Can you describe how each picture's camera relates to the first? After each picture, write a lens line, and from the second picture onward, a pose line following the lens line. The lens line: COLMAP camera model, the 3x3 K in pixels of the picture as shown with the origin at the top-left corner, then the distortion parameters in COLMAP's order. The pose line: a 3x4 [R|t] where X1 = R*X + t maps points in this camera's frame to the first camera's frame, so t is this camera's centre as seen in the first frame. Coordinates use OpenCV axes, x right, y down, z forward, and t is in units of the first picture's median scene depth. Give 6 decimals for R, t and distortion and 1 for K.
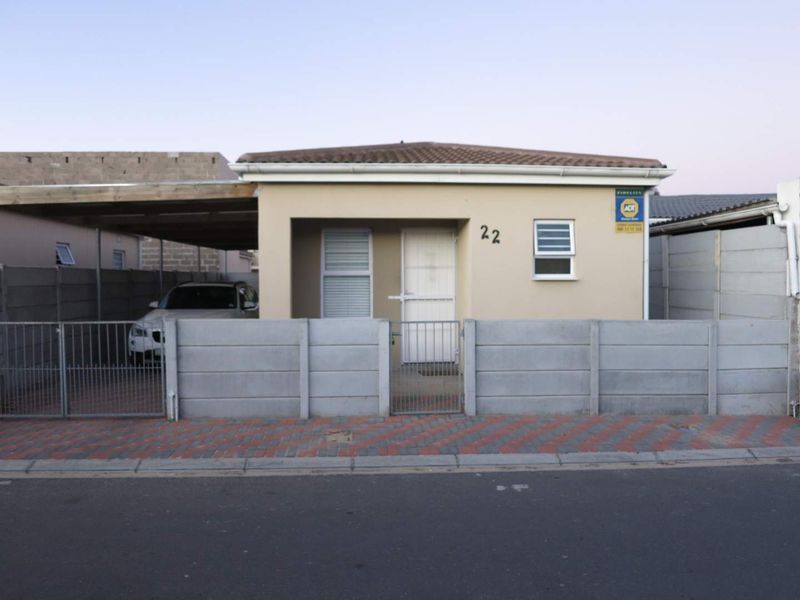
lens RADIAL K [[588.1, 0, 399.9], [0, 588.1, 299.2], [0, 0, 1]] dist [-0.026185, -0.006014]
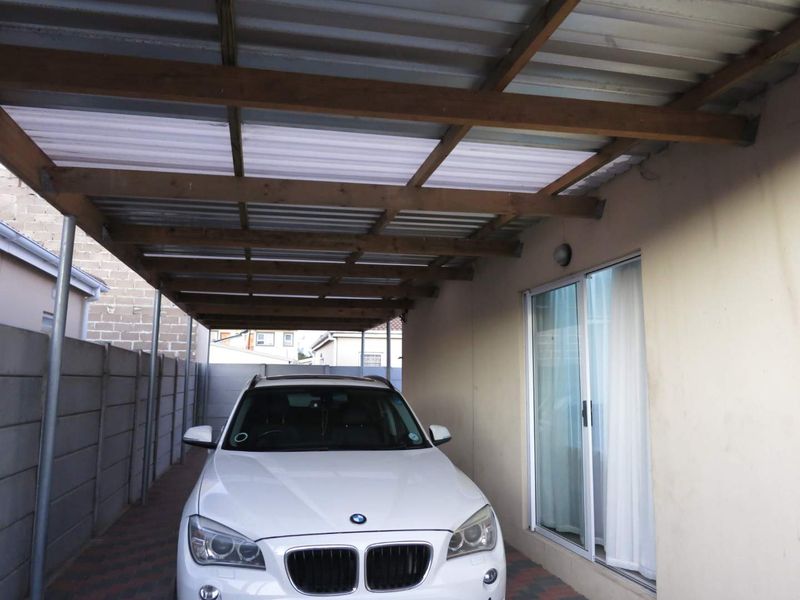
lens RADIAL K [[588.1, 0, 398.0], [0, 588.1, 299.8], [0, 0, 1]] dist [-0.026185, -0.006014]
pose [[0.986032, 0.042244, 0.161112, -0.358596], [-0.014417, 0.985318, -0.170120, -0.013916], [-0.165933, 0.165421, 0.972164, 0.597550]]
